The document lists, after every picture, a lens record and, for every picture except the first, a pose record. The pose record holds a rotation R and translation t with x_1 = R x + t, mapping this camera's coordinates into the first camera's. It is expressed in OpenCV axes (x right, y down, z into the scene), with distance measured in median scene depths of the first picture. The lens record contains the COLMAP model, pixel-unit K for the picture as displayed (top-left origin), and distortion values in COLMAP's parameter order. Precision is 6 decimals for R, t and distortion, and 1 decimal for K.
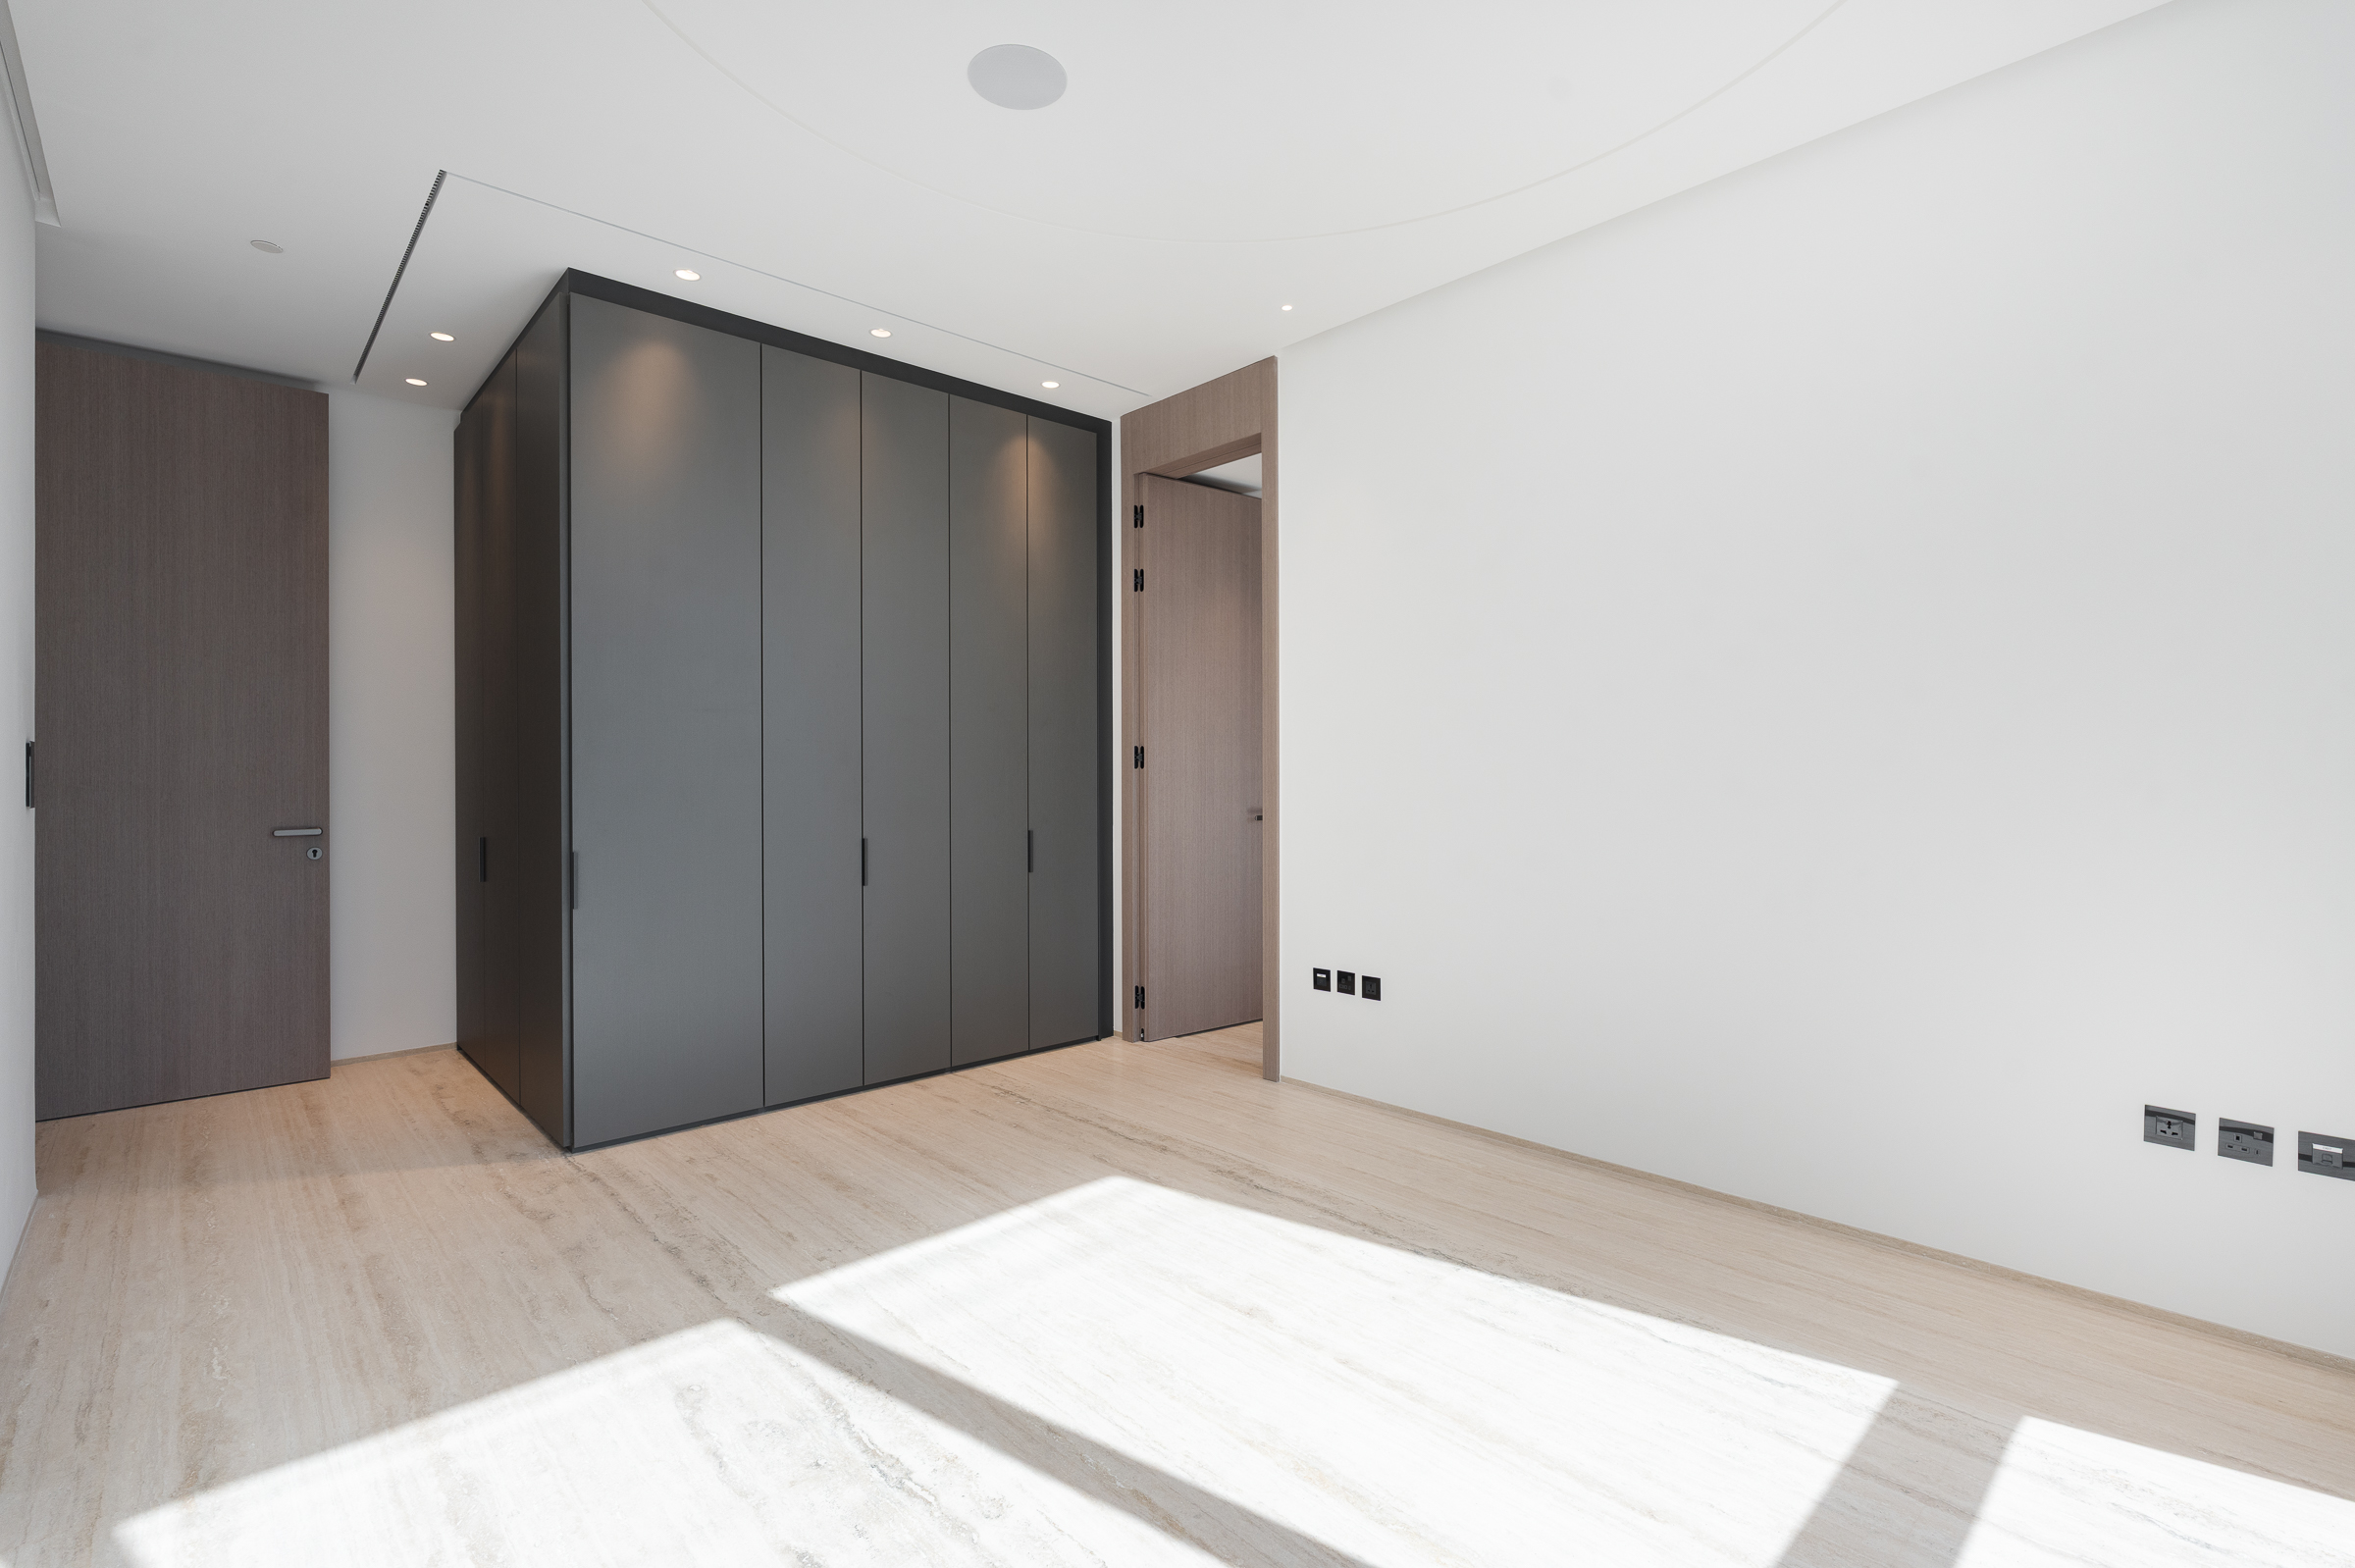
lens RADIAL K [[1079.0, 0, 1167.3], [0, 1079.0, 784.1], [0, 0, 1]] dist [-0.007945, 0.002016]
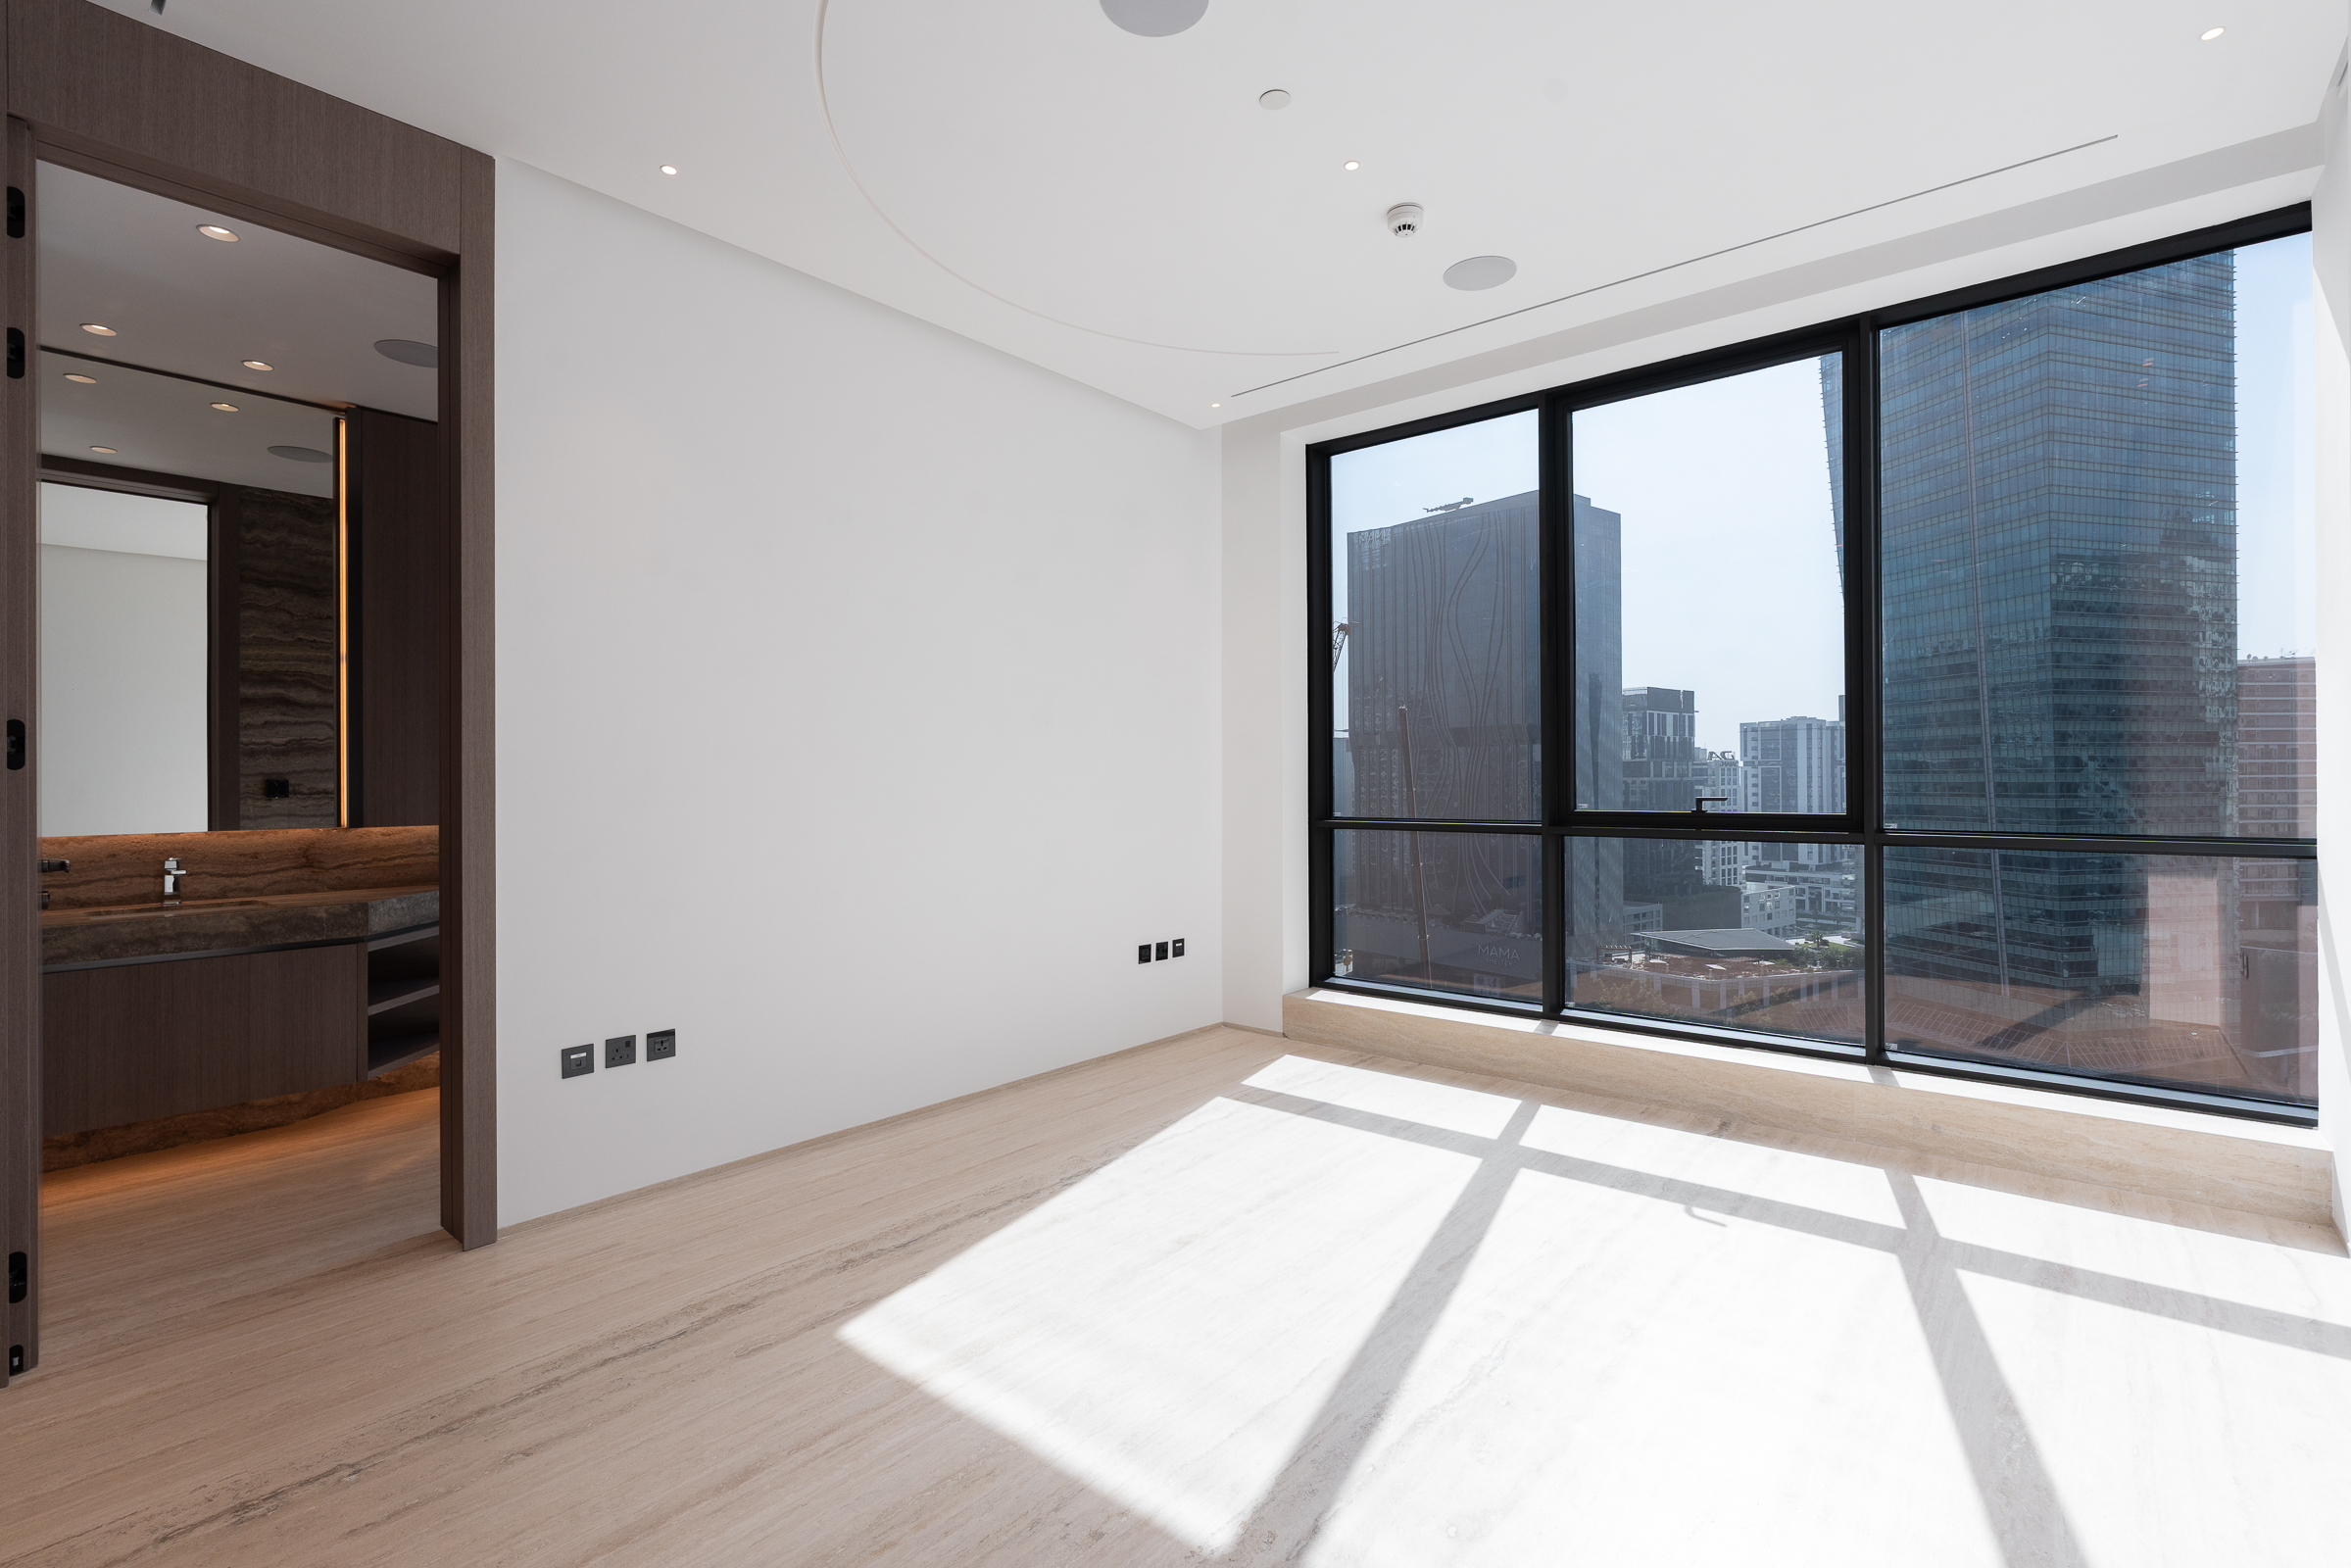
lens RADIAL K [[1077.1, 0, 1177.7], [0, 1077.1, 772.3], [0, 0, 1]] dist [-0.007945, 0.002016]
pose [[-0.133704, 0.011164, 0.990958, -0.830784], [0.010377, 0.999898, -0.009864, -0.007181], [-0.990967, 0.008964, -0.133807, 0.886918]]
